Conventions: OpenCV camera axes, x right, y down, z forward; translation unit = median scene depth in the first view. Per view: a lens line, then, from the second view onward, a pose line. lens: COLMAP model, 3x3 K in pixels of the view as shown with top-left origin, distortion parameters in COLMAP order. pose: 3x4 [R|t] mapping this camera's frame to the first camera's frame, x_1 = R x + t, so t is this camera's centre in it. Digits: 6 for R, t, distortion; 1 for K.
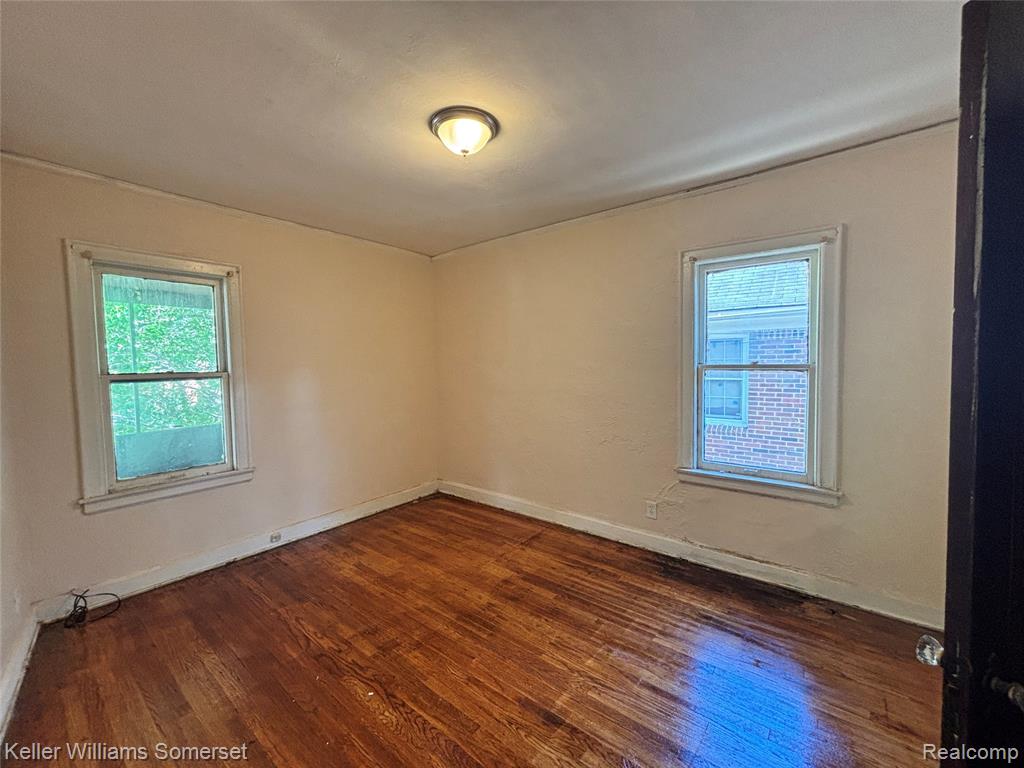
lens RADIAL K [[409.5, 0, 512.0], [0, 409.5, 383.4], [0, 0, 1]] dist [-0.010092, 0.000768]
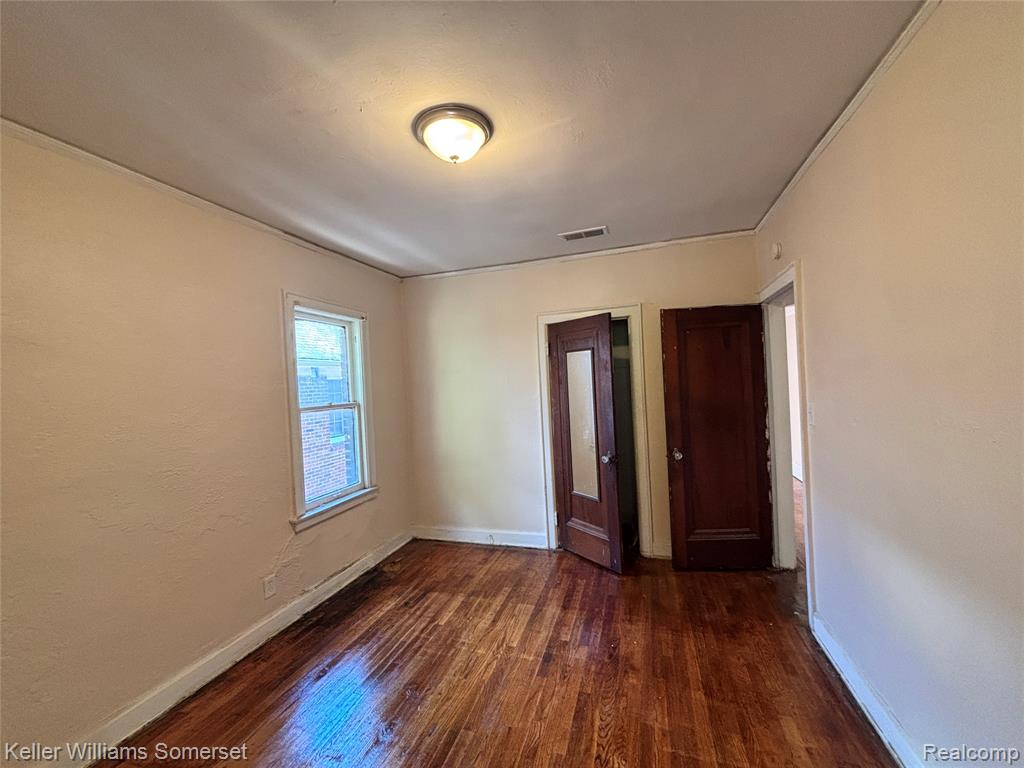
lens RADIAL K [[409.5, 0, 510.1], [0, 409.5, 381.6], [0, 0, 1]] dist [-0.010092, 0.000768]
pose [[-0.348085, 0.032120, 0.936913, -0.762319], [0.100307, 0.994952, 0.003156, -0.070195], [-0.932081, 0.095077, -0.349549, 0.989210]]
